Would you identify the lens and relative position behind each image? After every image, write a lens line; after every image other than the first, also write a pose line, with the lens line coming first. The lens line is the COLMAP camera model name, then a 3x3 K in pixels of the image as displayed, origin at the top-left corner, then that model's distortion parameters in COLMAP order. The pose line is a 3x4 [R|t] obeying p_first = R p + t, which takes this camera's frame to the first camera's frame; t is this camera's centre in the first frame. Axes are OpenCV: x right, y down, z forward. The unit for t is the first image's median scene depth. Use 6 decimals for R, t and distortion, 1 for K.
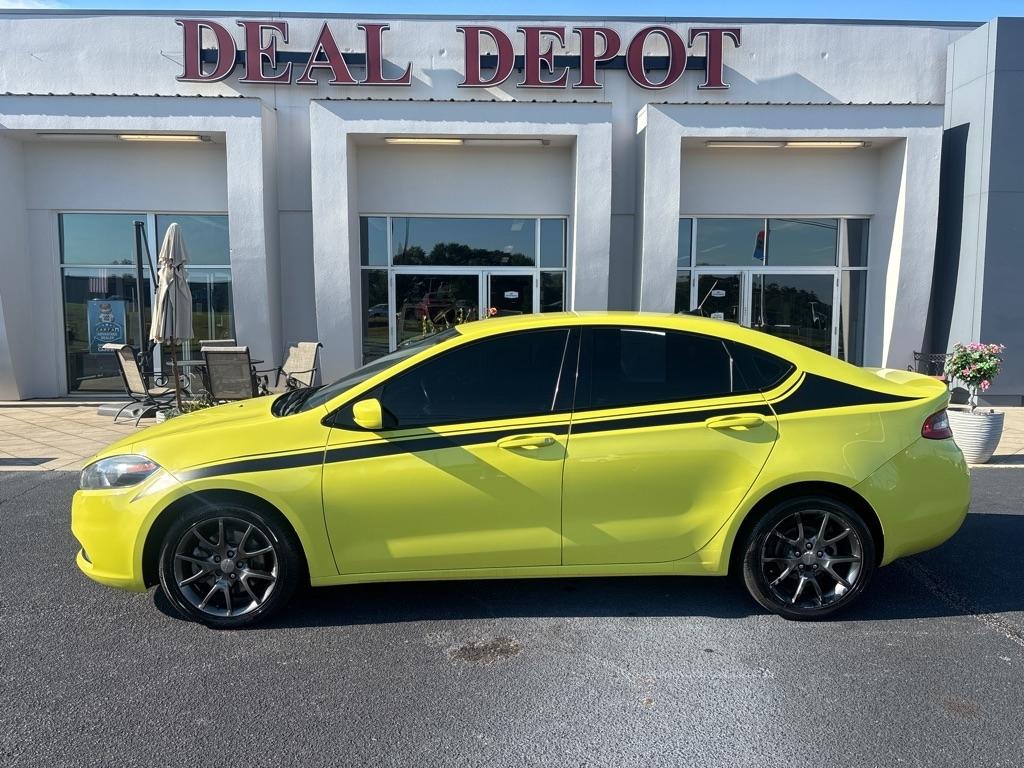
lens RADIAL K [[817.0, 0, 511.3], [0, 817.0, 386.1], [0, 0, 1]] dist [0.012232, -0.001057]
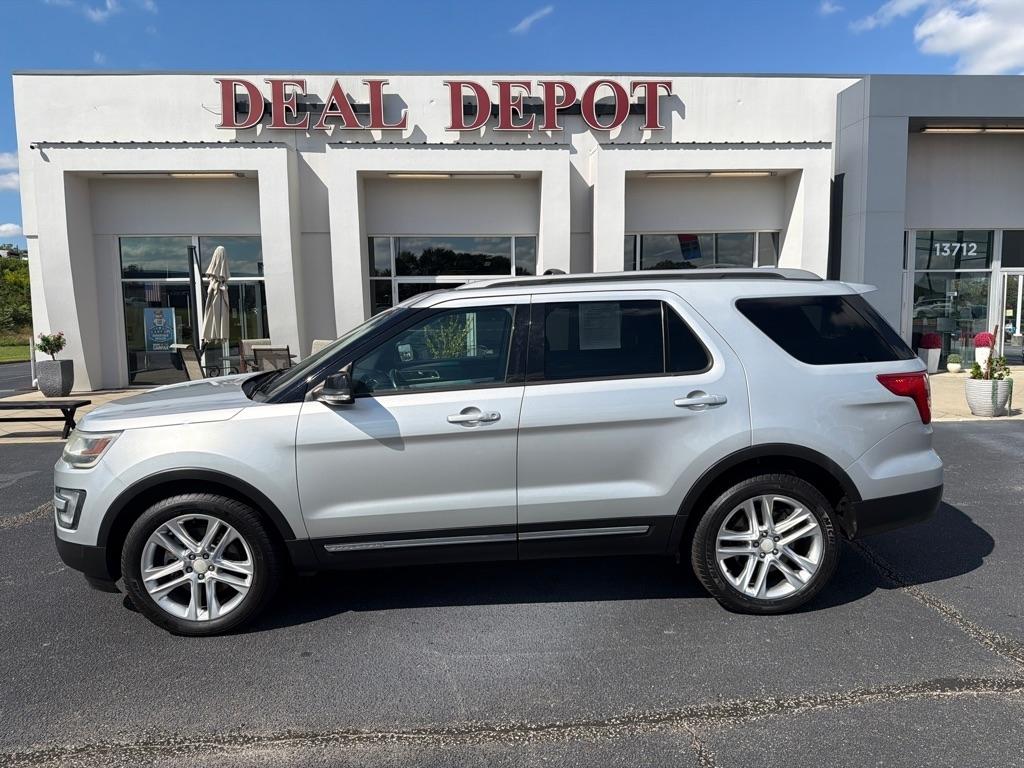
lens RADIAL K [[885.1, 0, 522.4], [0, 885.1, 400.6], [0, 0, 1]] dist [0.000202, -0.005446]
pose [[0.999514, -0.018517, 0.025079, 0.010118], [0.018119, 0.999708, 0.016018, 0.023103], [-0.025368, -0.015556, 0.999557, -0.345076]]
